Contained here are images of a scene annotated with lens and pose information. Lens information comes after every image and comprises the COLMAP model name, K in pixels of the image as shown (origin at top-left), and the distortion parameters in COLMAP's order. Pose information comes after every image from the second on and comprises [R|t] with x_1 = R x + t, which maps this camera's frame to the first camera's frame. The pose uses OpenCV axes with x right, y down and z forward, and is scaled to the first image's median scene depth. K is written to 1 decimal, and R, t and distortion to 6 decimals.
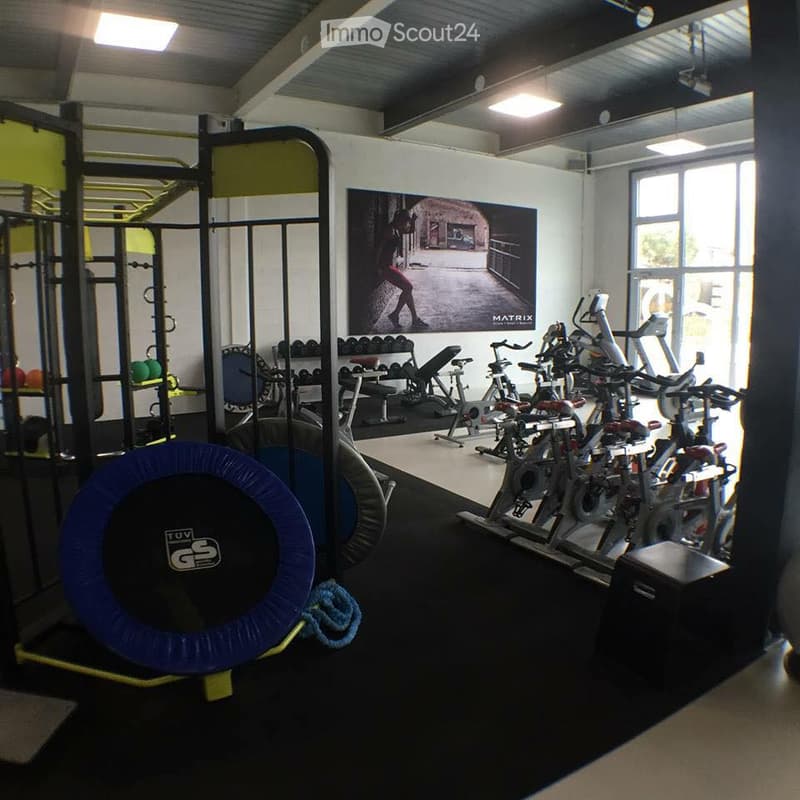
lens RADIAL K [[633.9, 0, 400.0], [0, 633.9, 400.0], [0, 0, 1]] dist [-0.145003, 0.003452]
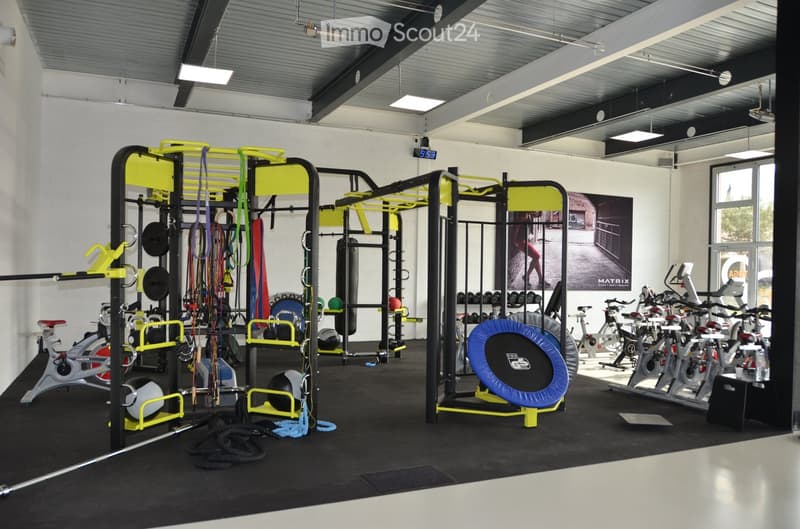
lens RADIAL K [[612.9, 0, 399.3], [0, 612.9, 279.6], [0, 0, 1]] dist [-0.014656, 0.003821]
pose [[0.992578, 0.022127, -0.119583, -0.126159], [-0.038623, 0.989756, -0.137448, 0.066286], [0.115317, 0.141047, 0.983264, -0.338929]]
